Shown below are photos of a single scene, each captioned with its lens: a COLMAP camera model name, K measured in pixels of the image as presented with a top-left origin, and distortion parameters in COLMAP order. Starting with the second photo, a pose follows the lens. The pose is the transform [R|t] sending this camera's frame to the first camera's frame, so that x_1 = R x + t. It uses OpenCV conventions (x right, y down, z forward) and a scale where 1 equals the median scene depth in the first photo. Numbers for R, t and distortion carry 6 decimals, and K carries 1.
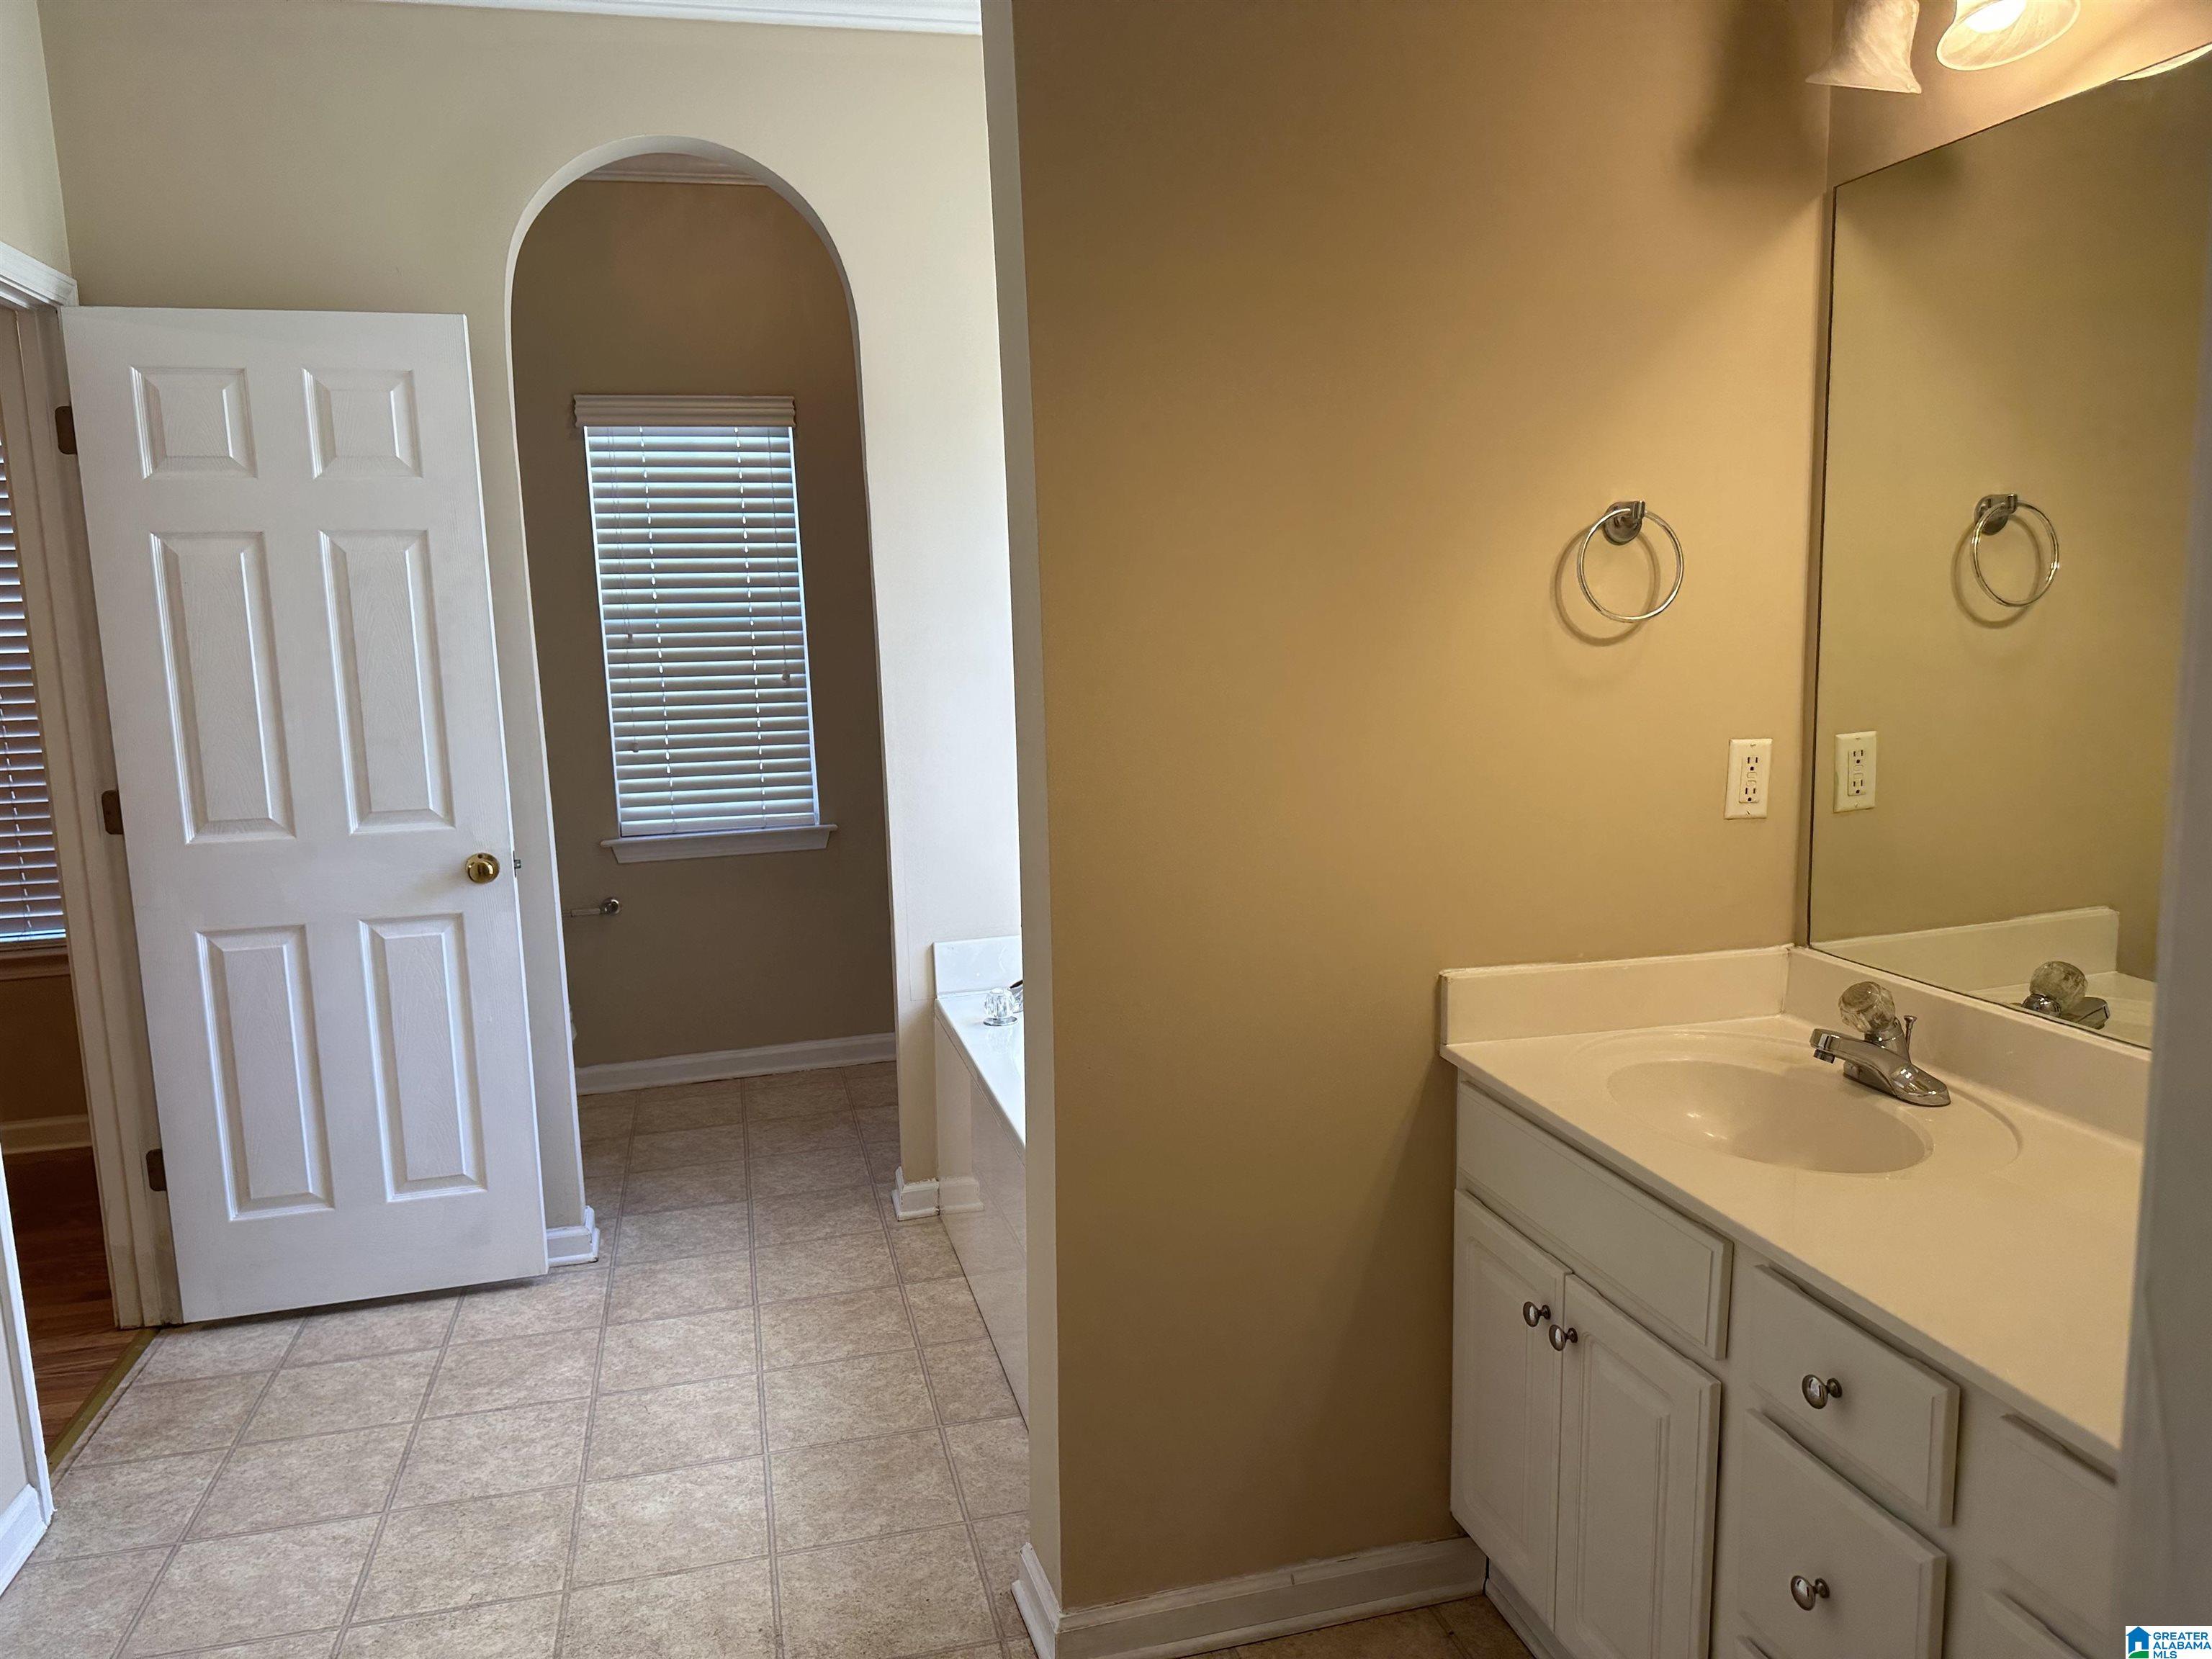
lens RADIAL K [[1543.7, 0, 1106.0], [0, 1543.7, 829.5], [0, 0, 1]] dist [0.125345, -0.160694]
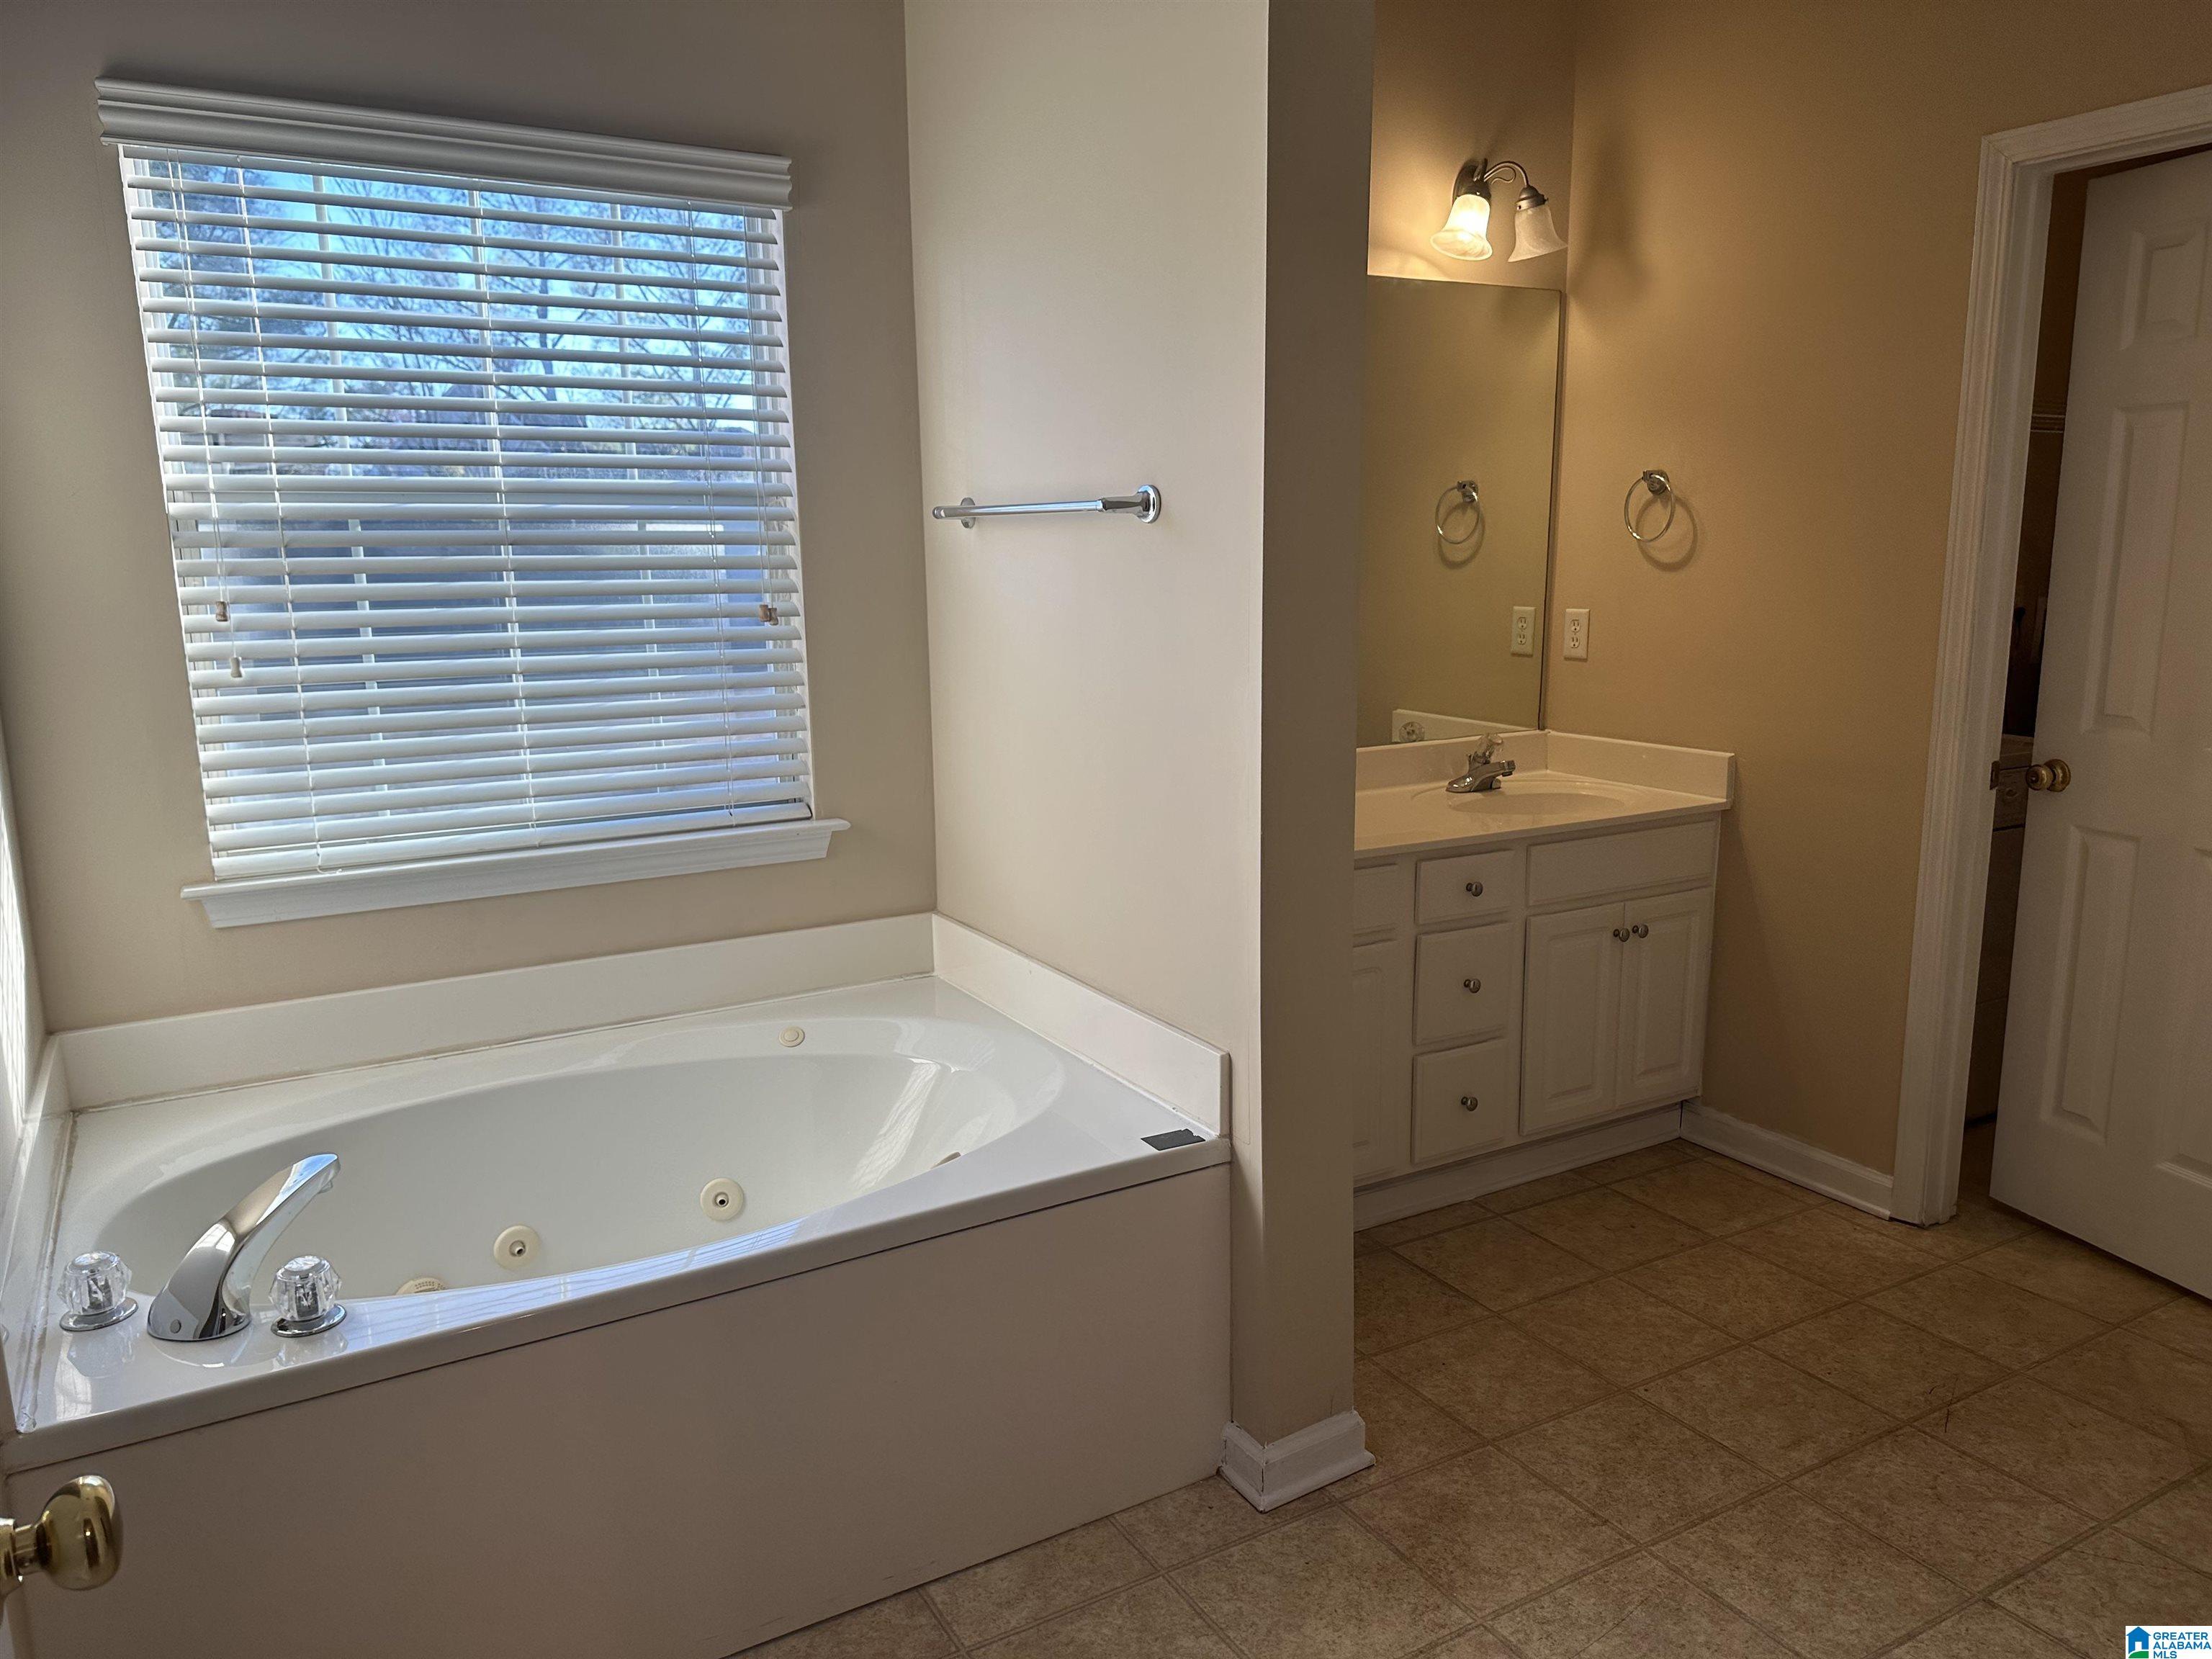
lens RADIAL K [[1543.7, 0, 1106.0], [0, 1543.7, 829.5], [0, 0, 1]] dist [0.125345, -0.160694]
pose [[-0.270976, -0.148801, 0.951015, -1.132983], [0.162881, 0.966644, 0.197657, -0.238659], [-0.948705, 0.208463, -0.237700, 1.797747]]
